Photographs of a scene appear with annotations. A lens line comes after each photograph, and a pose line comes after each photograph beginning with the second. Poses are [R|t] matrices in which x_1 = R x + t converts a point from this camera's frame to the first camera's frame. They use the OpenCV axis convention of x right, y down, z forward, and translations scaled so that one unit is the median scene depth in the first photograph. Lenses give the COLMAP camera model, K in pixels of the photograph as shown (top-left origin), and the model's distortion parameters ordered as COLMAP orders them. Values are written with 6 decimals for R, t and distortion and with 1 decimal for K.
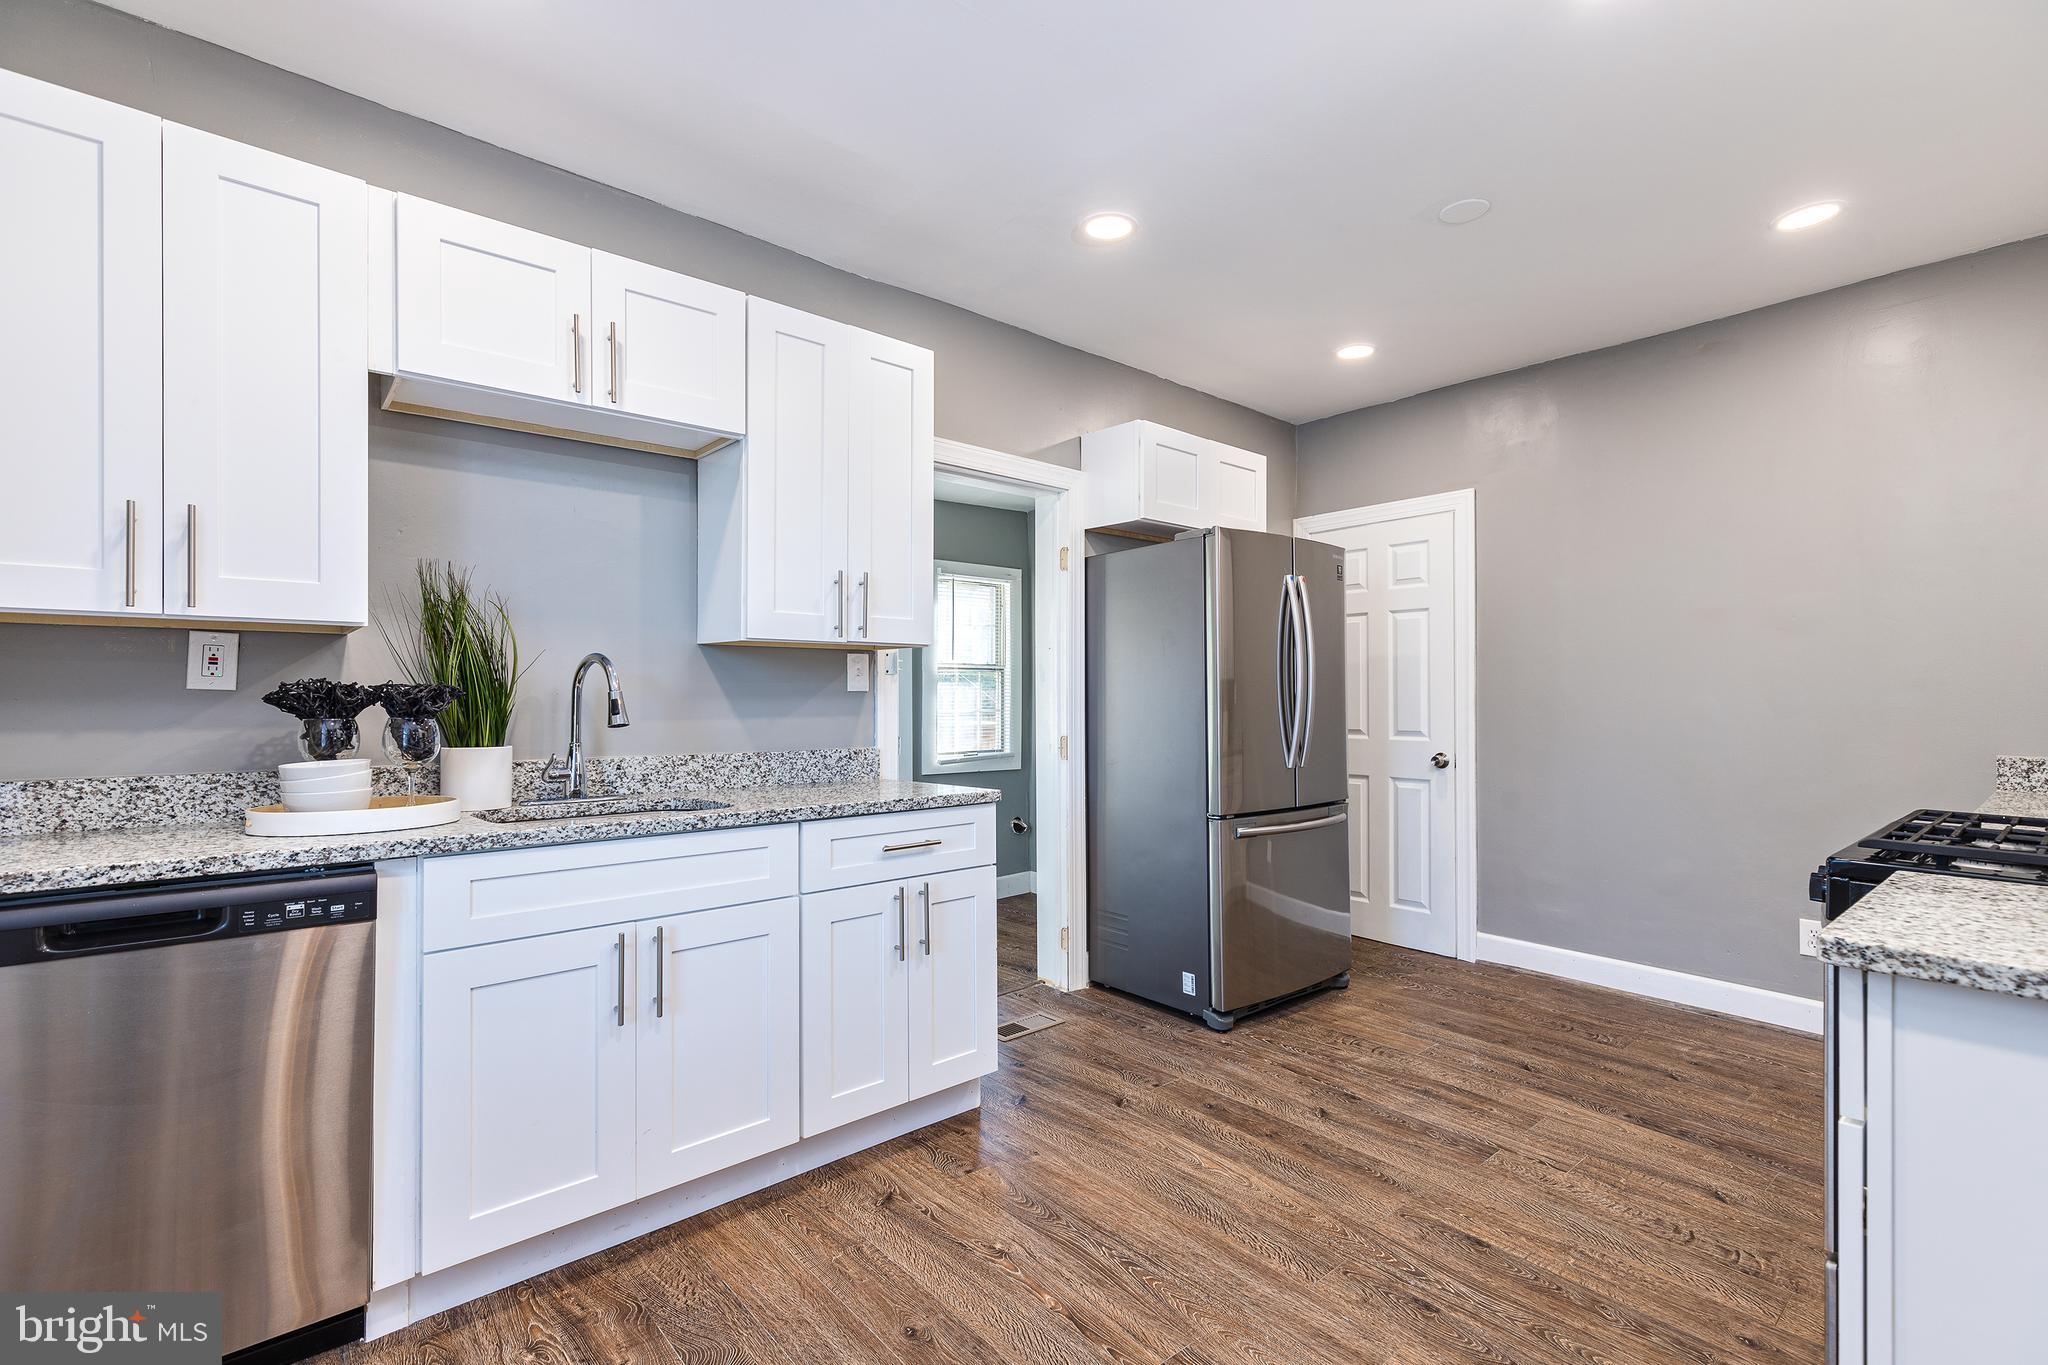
lens RADIAL K [[921.4, 0, 1041.1], [0, 921.4, 700.2], [0, 0, 1]] dist [0.007040, 0.000057]
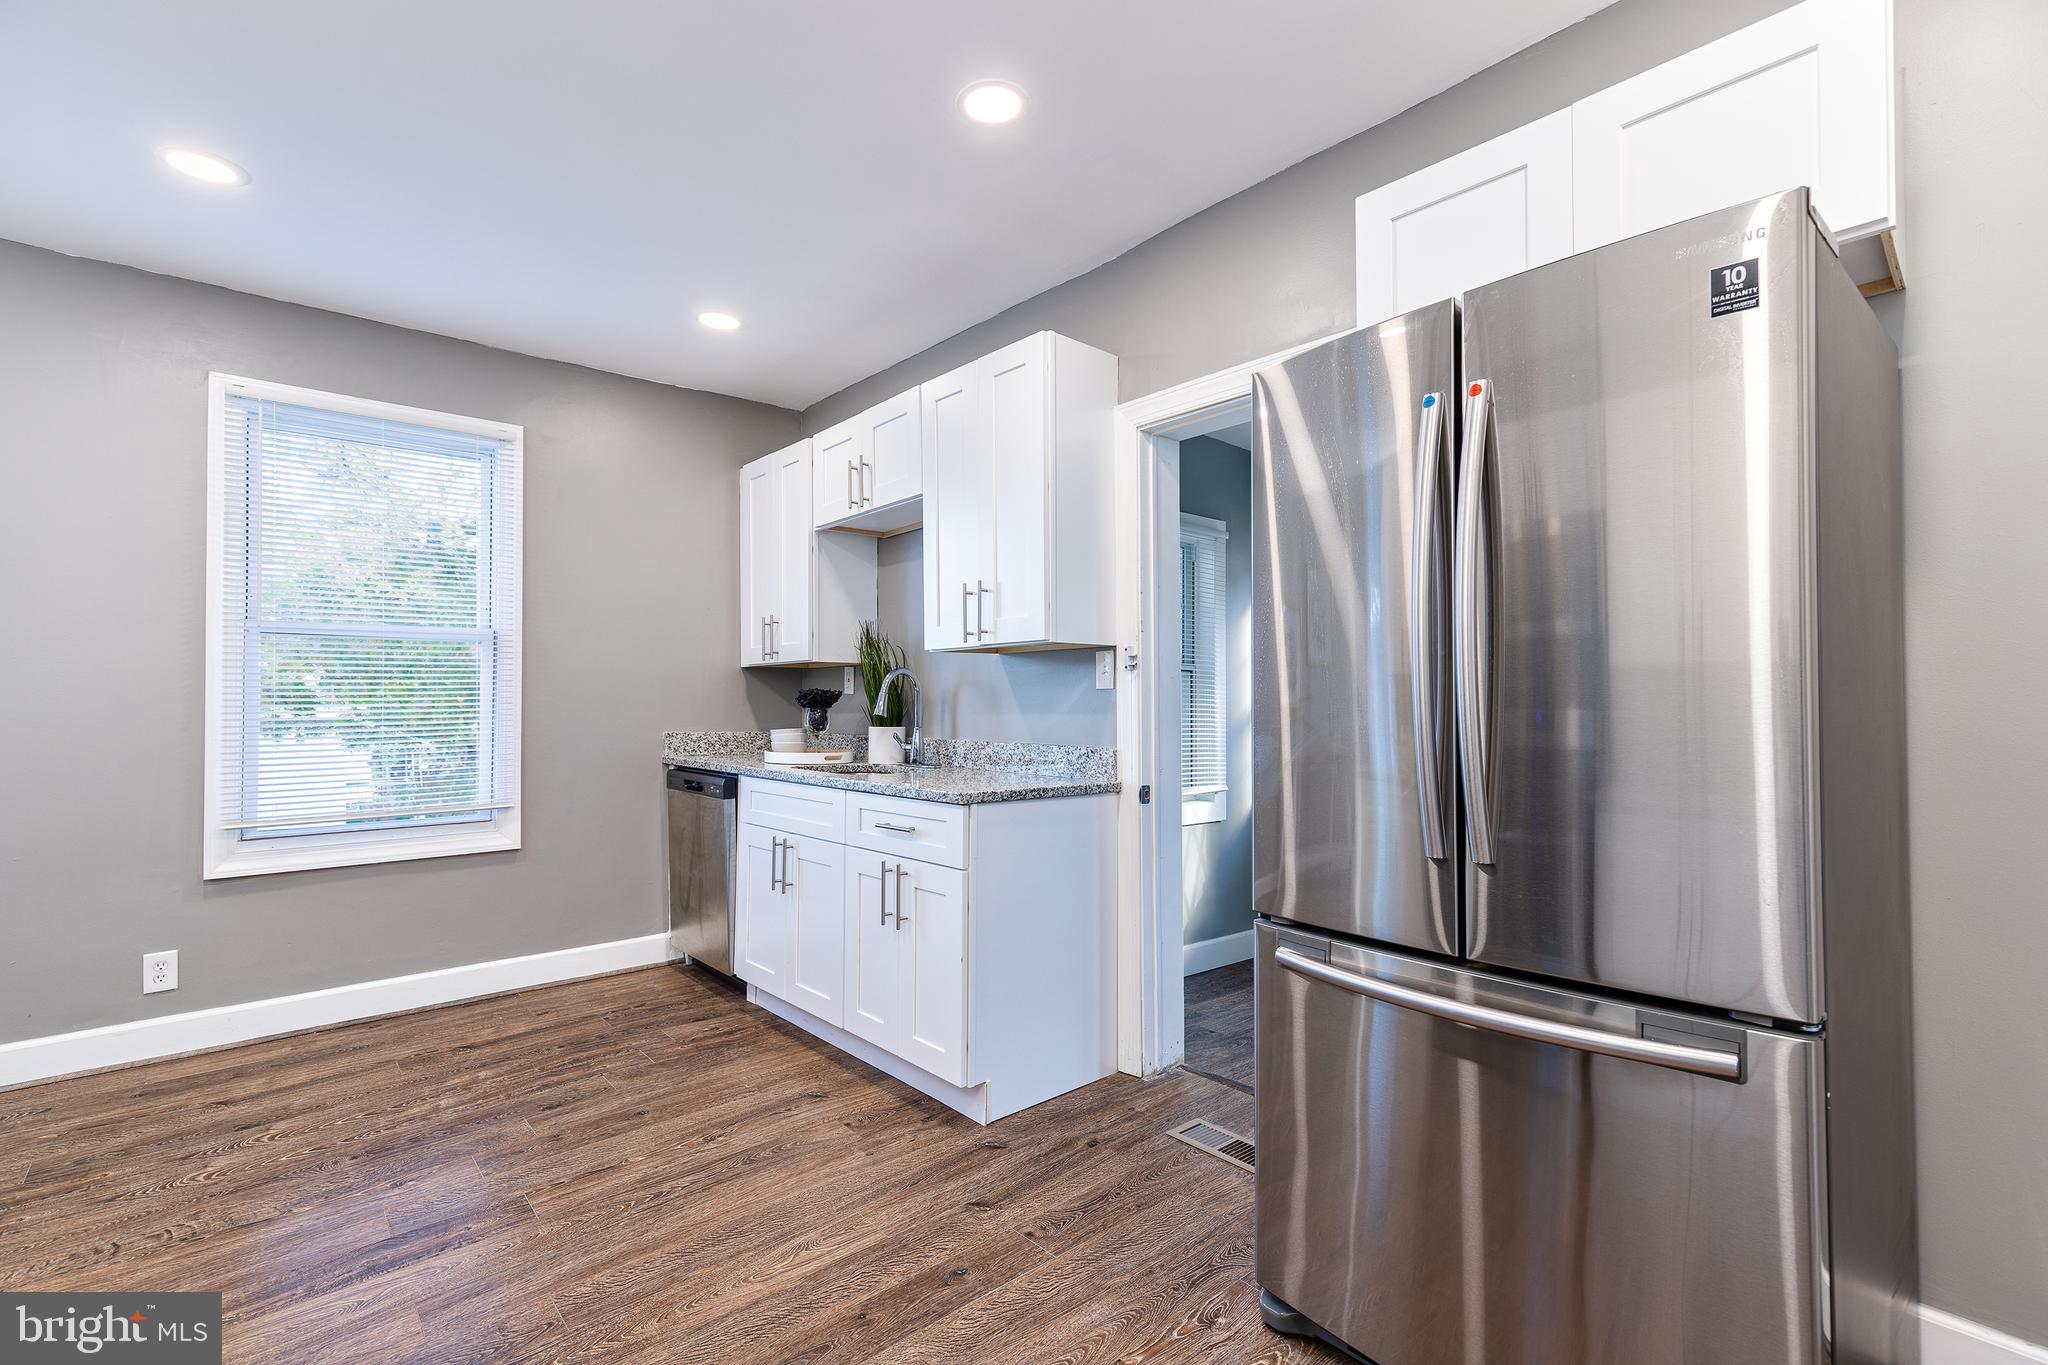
lens RADIAL K [[921.4, 0, 1030.3], [0, 921.4, 697.3], [0, 0, 1]] dist [0.007040, 0.000057]
pose [[-0.001941, -0.004671, -0.999987, 1.047618], [-0.000358, 0.999989, -0.004670, 0.004243], [0.999998, 0.000349, -0.001943, 1.242259]]
